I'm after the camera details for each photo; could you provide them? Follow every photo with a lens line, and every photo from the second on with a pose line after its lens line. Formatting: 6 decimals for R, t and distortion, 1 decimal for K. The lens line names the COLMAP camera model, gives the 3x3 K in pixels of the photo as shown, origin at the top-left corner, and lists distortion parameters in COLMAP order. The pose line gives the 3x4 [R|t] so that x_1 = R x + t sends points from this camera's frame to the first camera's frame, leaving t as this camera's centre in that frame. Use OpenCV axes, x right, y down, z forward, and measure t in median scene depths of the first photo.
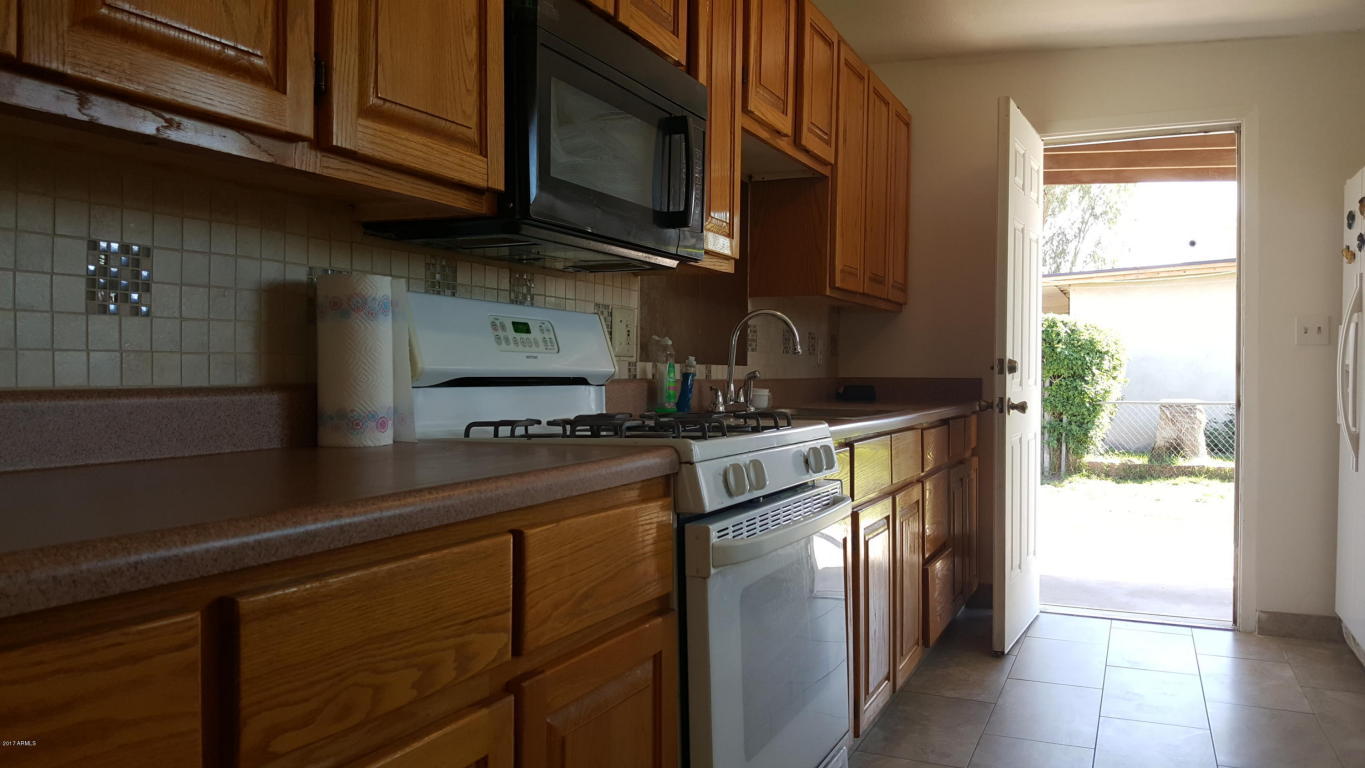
lens RADIAL K [[1062.9, 0, 644.7], [0, 1062.9, 385.4], [0, 0, 1]] dist [0.000768, -0.012248]
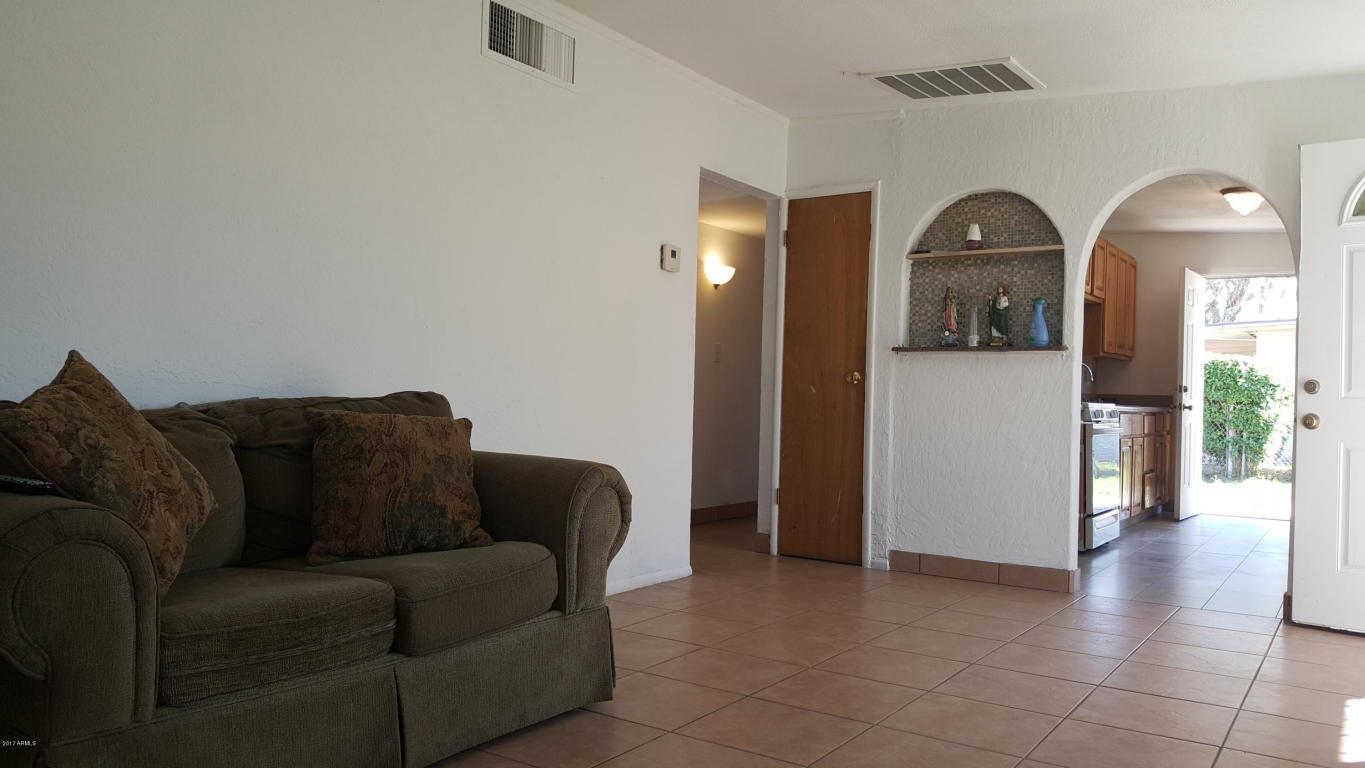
lens RADIAL K [[1038.1, 0, 656.7], [0, 1038.1, 375.9], [0, 0, 1]] dist [0.121755, -0.297456]
pose [[0.986585, 0.024385, -0.161417, -0.119241], [-0.029023, 0.999229, -0.026435, 0.013510], [0.160648, 0.030765, 0.986532, -0.409682]]
